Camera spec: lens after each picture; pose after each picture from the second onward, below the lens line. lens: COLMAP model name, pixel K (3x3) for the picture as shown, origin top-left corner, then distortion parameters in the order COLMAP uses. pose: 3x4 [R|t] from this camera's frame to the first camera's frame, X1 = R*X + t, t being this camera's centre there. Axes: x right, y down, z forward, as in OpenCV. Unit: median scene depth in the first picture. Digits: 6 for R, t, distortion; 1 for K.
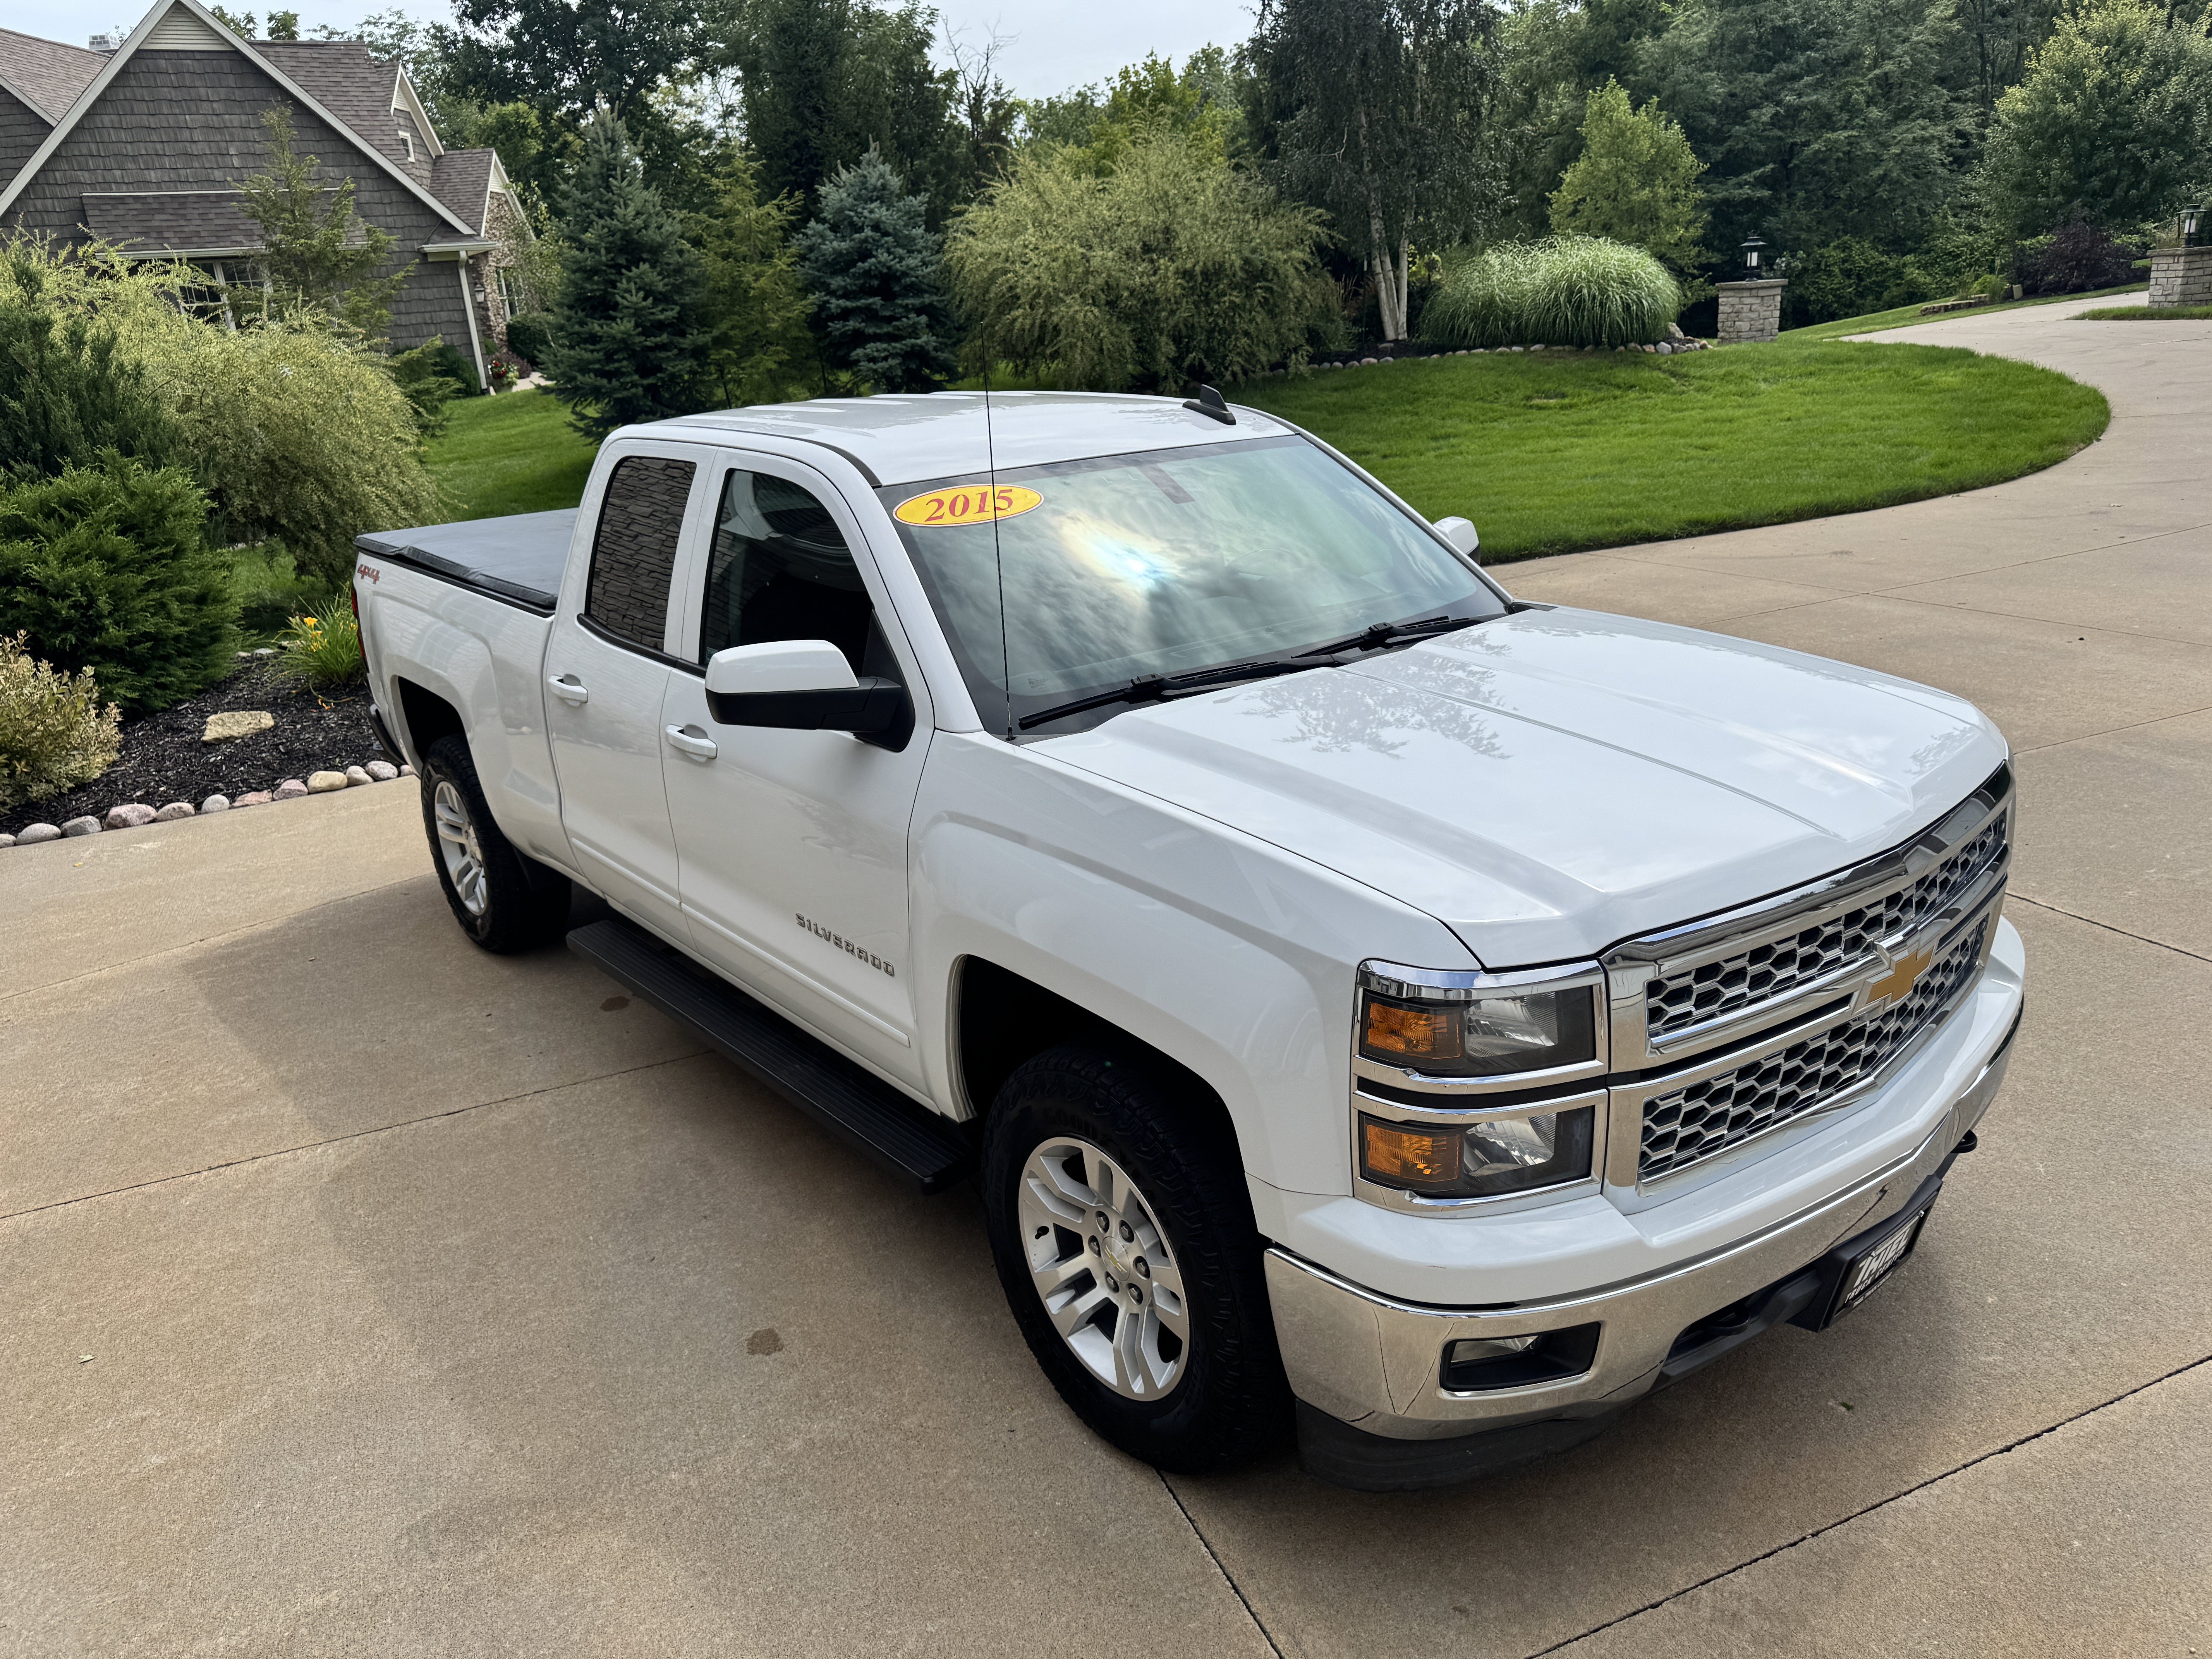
lens RADIAL K [[1587.5, 0, 1122.1], [0, 1587.5, 821.3], [0, 0, 1]] dist [0.024999, -0.023511]
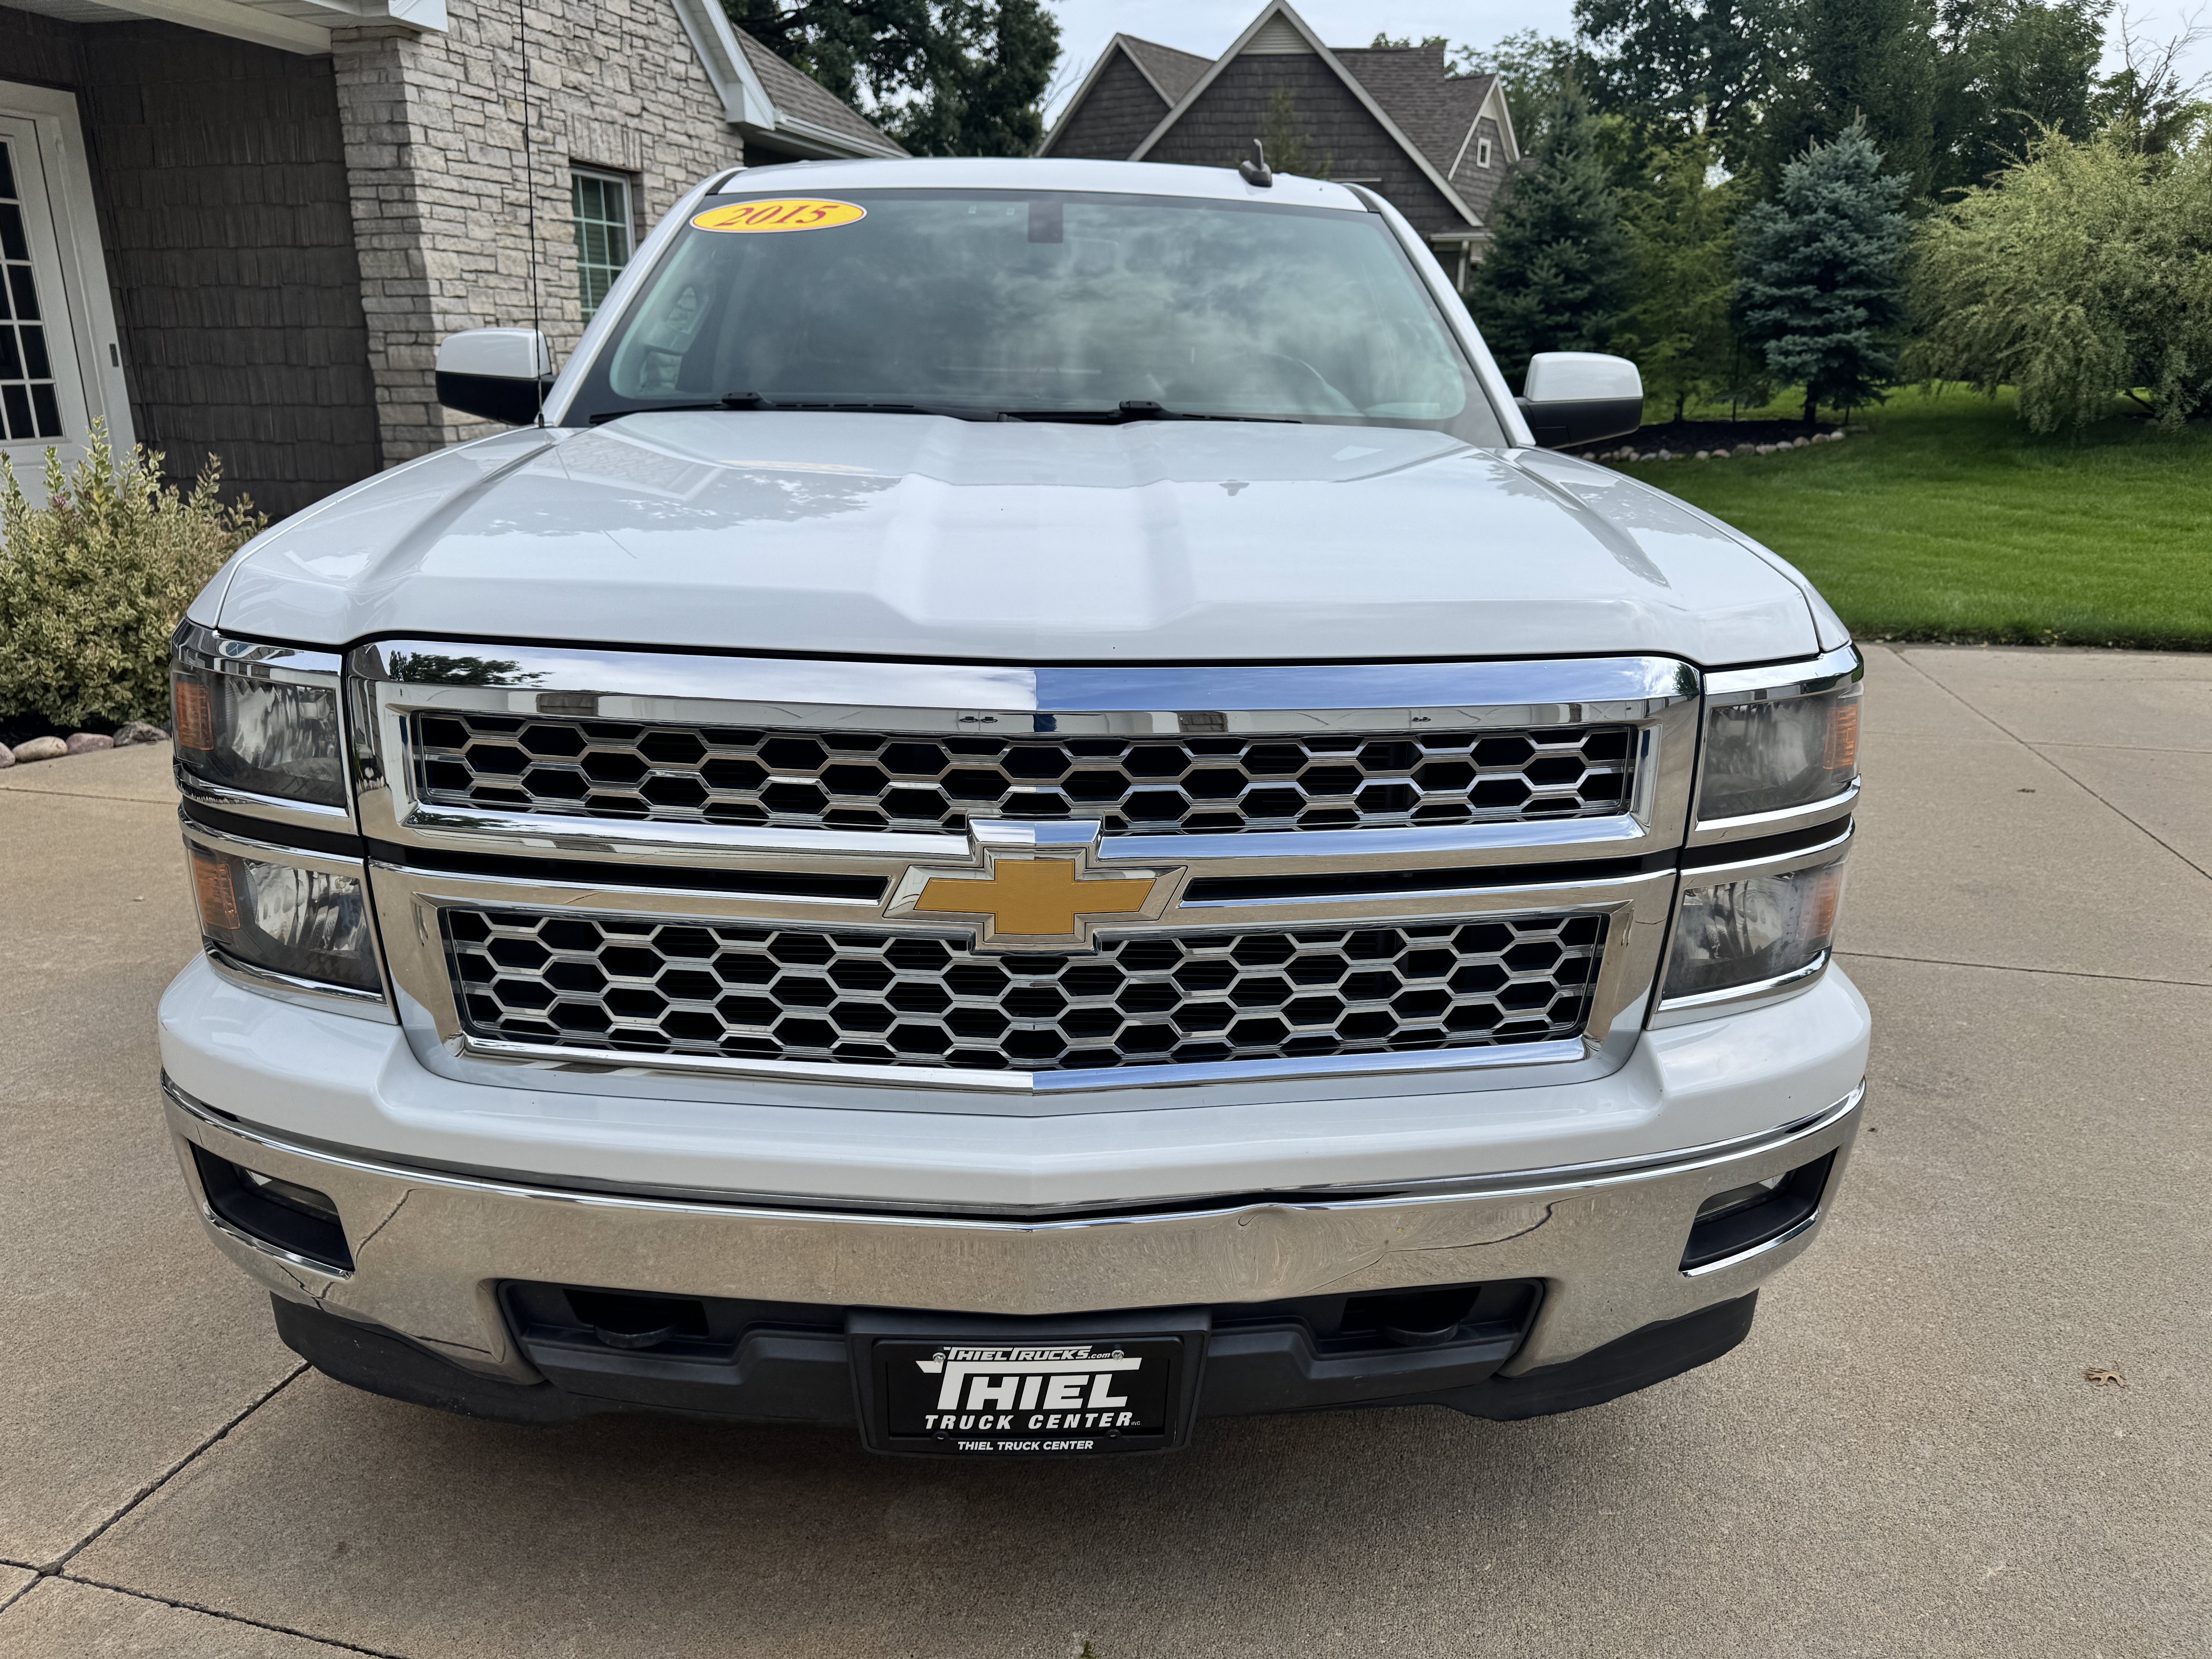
lens RADIAL K [[1587.5, 0, 1113.5], [0, 1587.5, 826.2], [0, 0, 1]] dist [0.024999, -0.023511]
pose [[0.792021, 0.238389, -0.562026, 0.113984], [-0.247234, 0.966986, 0.061749, 0.004373], [0.558192, 0.090046, 0.824811, 0.076061]]
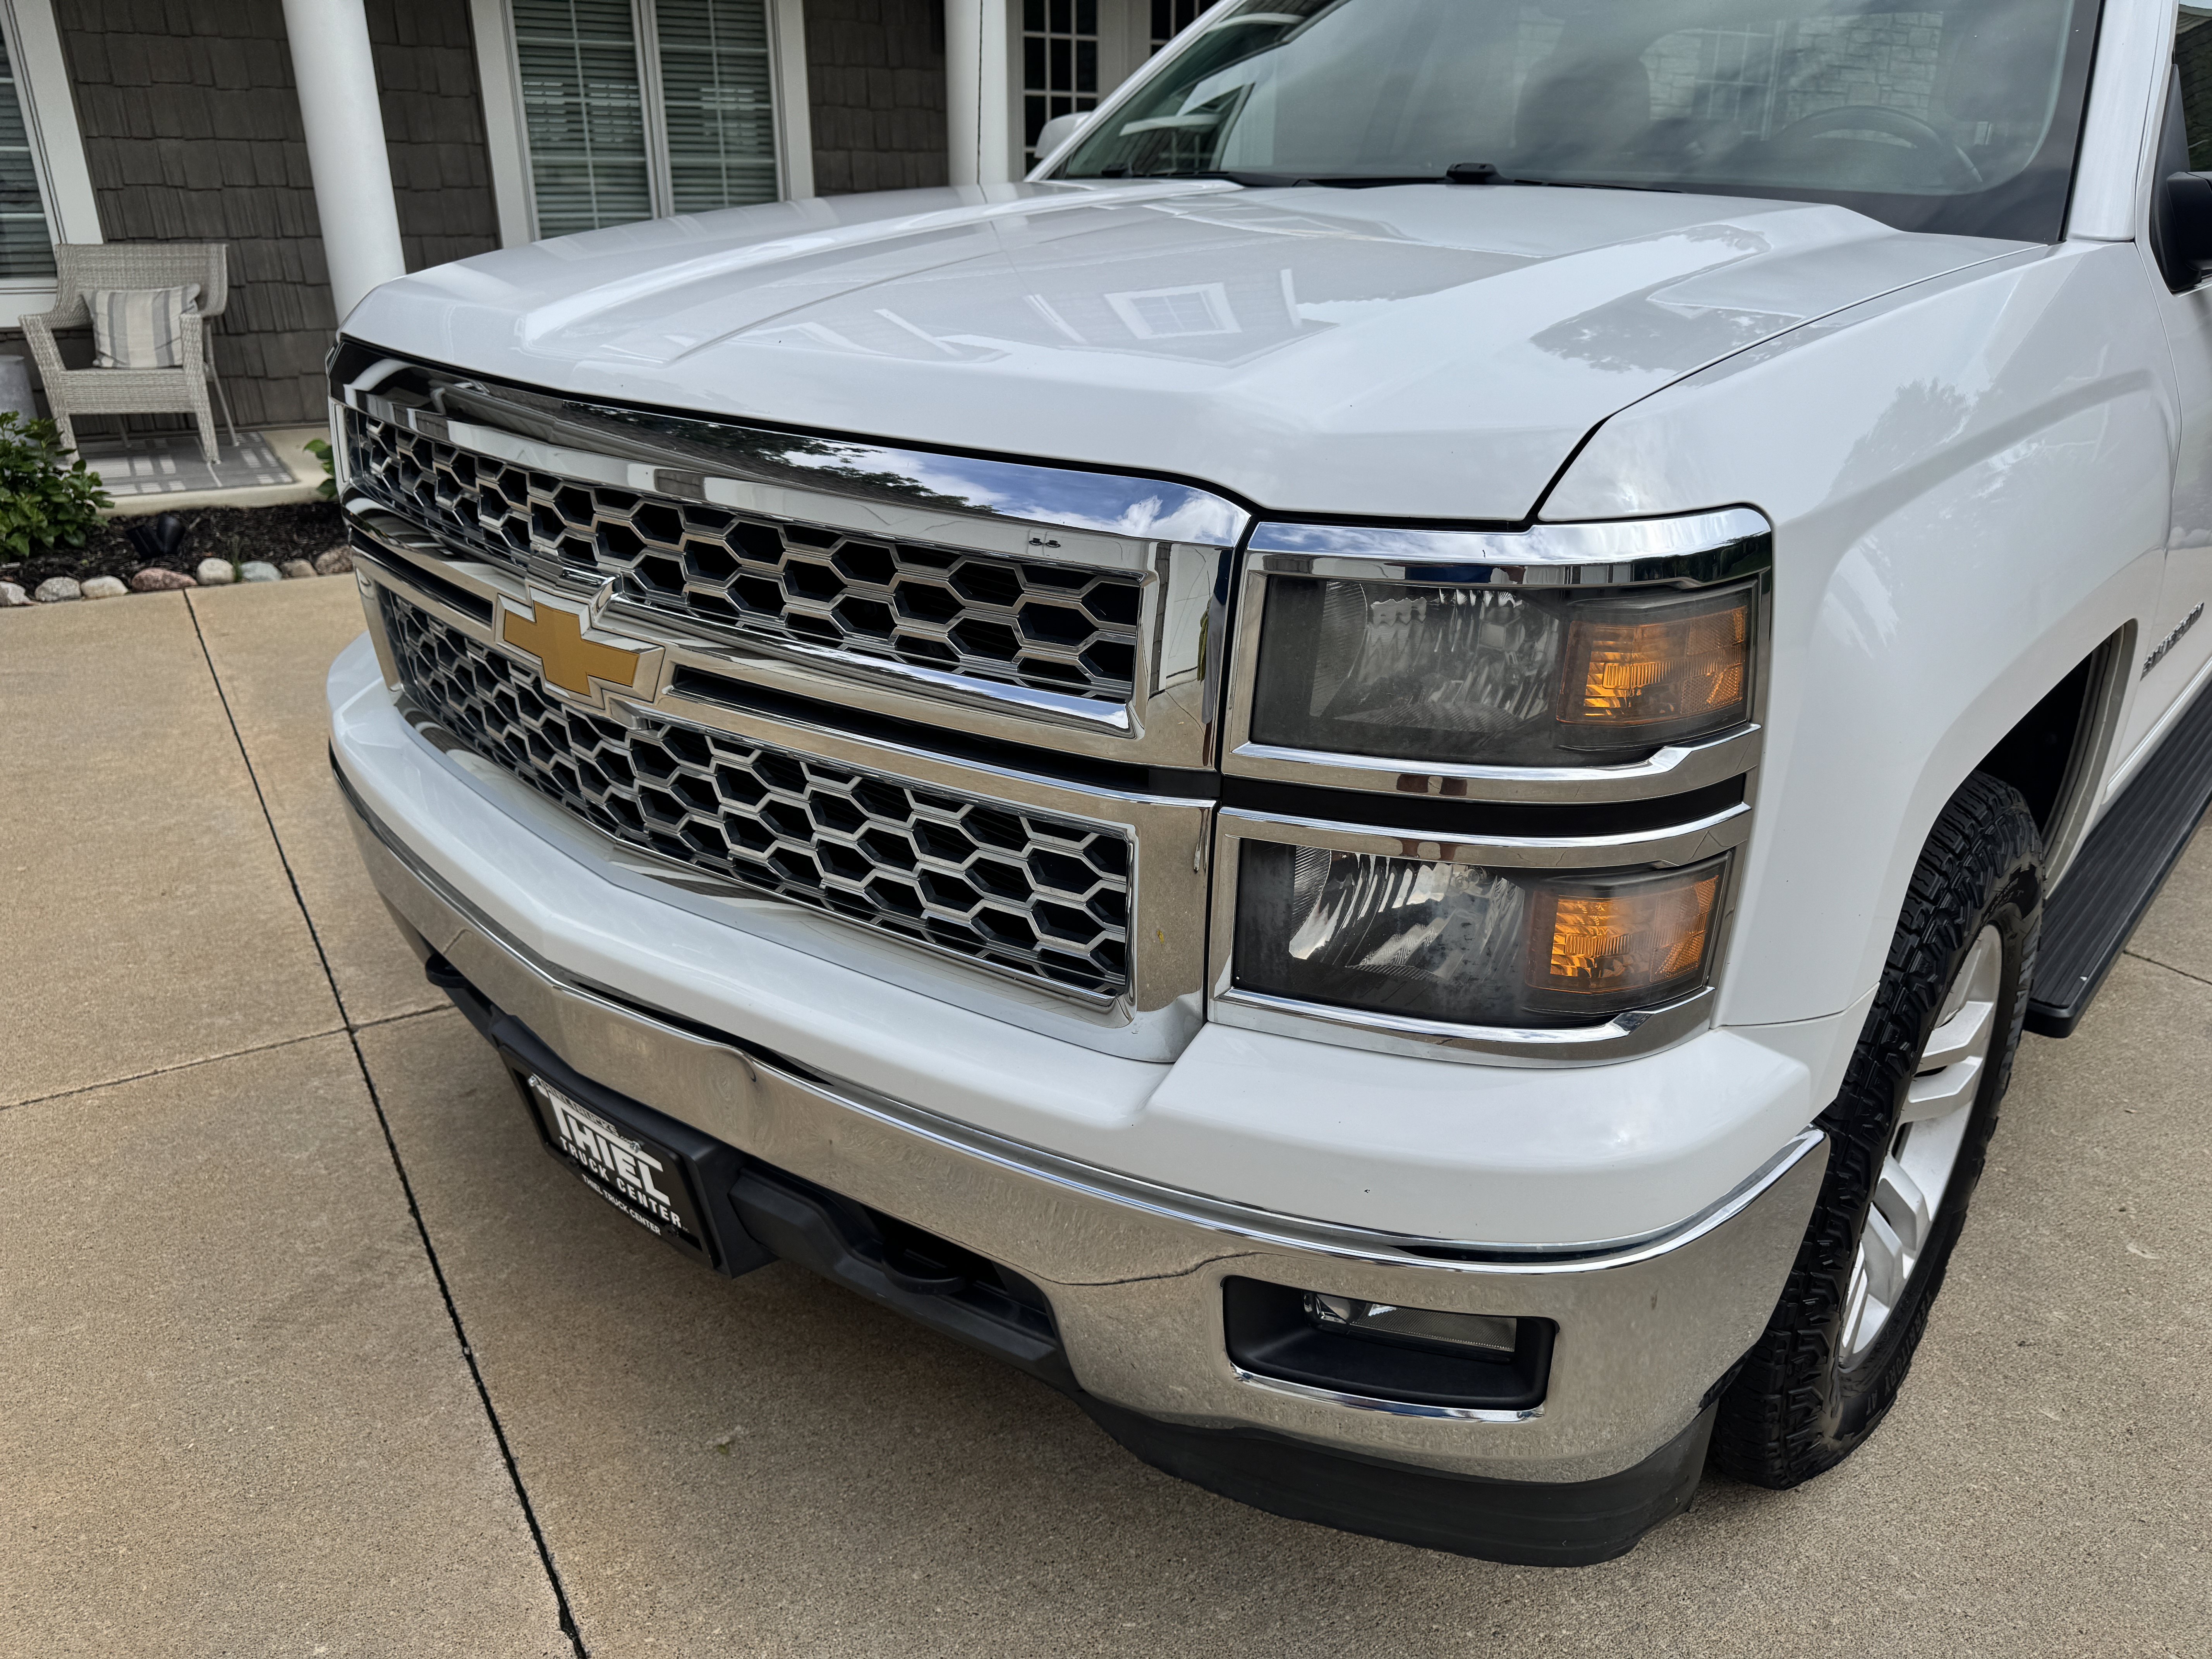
lens RADIAL K [[1587.5, 0, 1117.8], [0, 1587.5, 849.0], [0, 0, 1]] dist [0.024999, -0.023511]
pose [[0.158067, 0.435579, -0.886163, 0.142758], [-0.330561, 0.869006, 0.368183, -0.014621], [0.930454, 0.234733, 0.281346, 0.144213]]
